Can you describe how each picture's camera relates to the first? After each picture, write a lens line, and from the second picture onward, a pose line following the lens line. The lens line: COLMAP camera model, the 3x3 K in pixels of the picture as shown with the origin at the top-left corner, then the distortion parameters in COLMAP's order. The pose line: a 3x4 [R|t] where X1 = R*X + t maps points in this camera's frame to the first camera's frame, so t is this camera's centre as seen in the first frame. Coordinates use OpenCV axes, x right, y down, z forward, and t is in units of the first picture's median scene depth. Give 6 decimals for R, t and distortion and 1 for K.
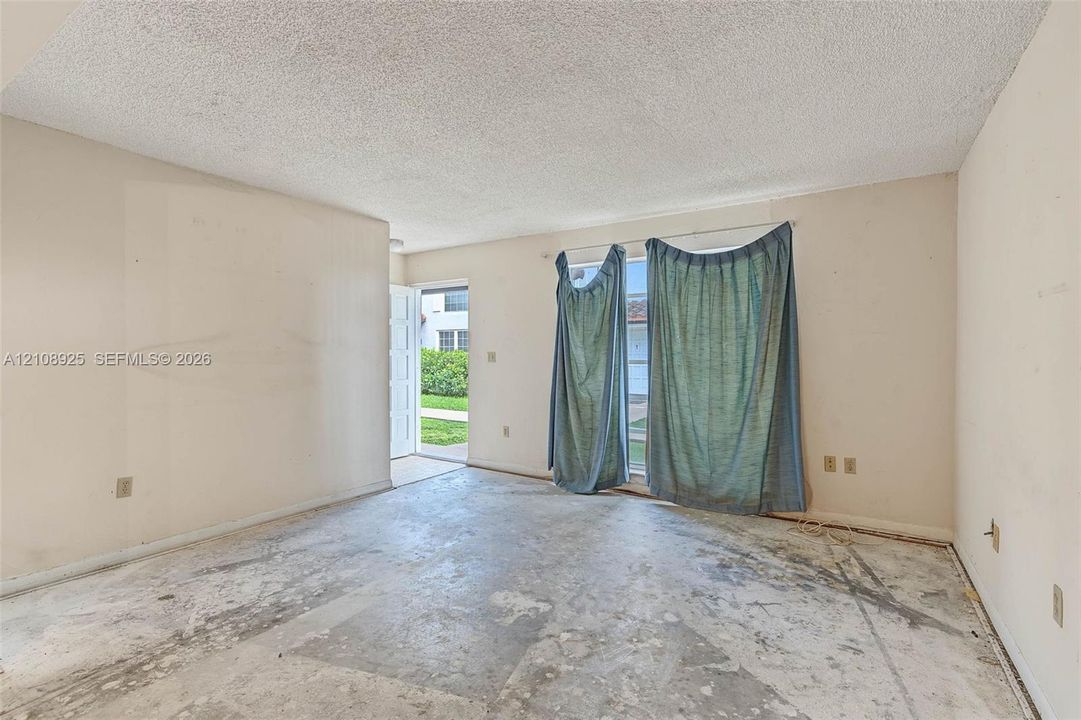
lens RADIAL K [[499.1, 0, 538.6], [0, 499.1, 356.5], [0, 0, 1]] dist [-0.004089, 0.001358]
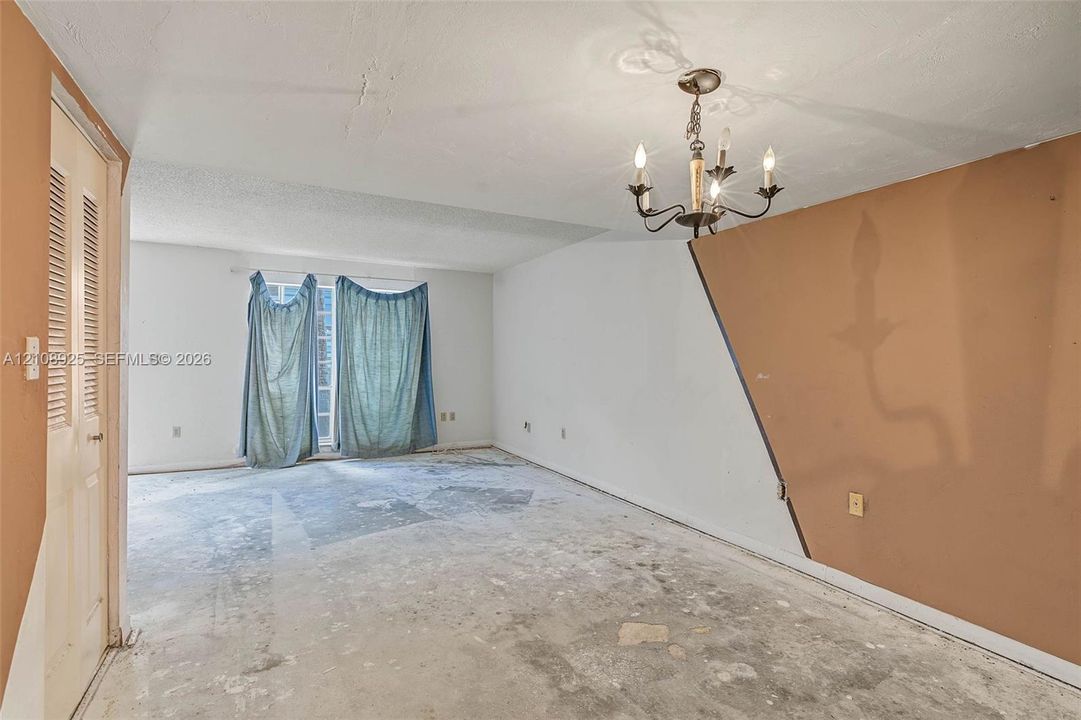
lens RADIAL K [[499.1, 0, 543.5], [0, 499.1, 361.6], [0, 0, 1]] dist [-0.004089, 0.001358]
pose [[0.489857, -0.006319, 0.871780, -0.776676], [-0.000716, 0.999970, 0.007651, -0.003302], [-0.871803, -0.004372, 0.489838, -0.207751]]
